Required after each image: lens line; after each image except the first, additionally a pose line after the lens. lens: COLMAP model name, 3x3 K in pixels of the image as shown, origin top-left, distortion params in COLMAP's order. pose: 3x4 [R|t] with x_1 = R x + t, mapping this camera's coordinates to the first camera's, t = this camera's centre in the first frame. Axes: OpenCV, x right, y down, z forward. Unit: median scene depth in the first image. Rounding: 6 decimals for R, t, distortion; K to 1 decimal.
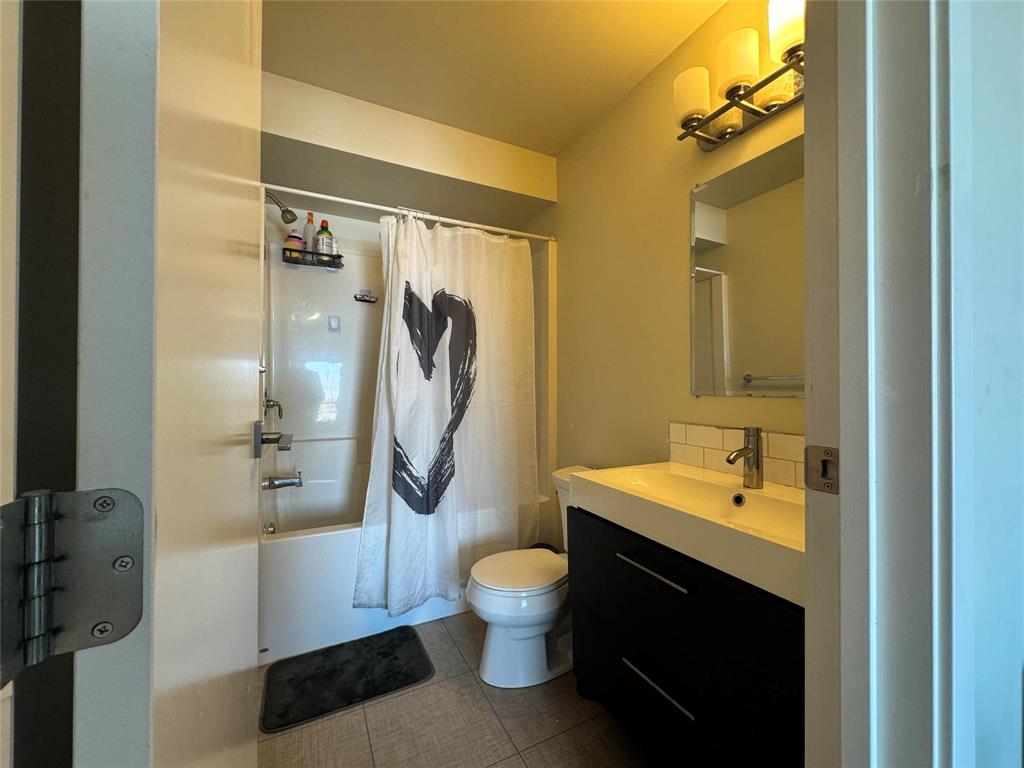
lens RADIAL K [[407.6, 0, 512.0], [0, 407.6, 384.0], [0, 0, 1]] dist [0.000446, 0.000390]
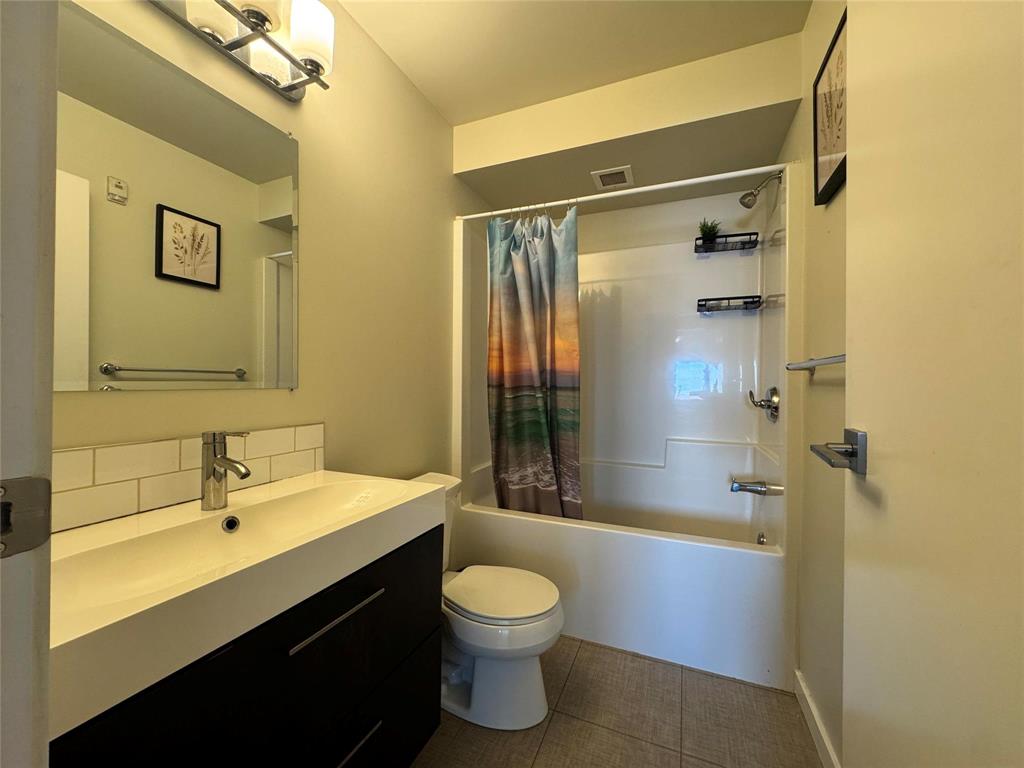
lens RADIAL K [[407.6, 0, 512.0], [0, 407.6, 384.0], [0, 0, 1]] dist [0.000446, 0.000390]
pose [[-0.646311, -0.001672, 0.763073, -0.414069], [-0.005966, 0.999978, -0.002861, 0.014445], [-0.763051, -0.006402, -0.646306, 1.122396]]
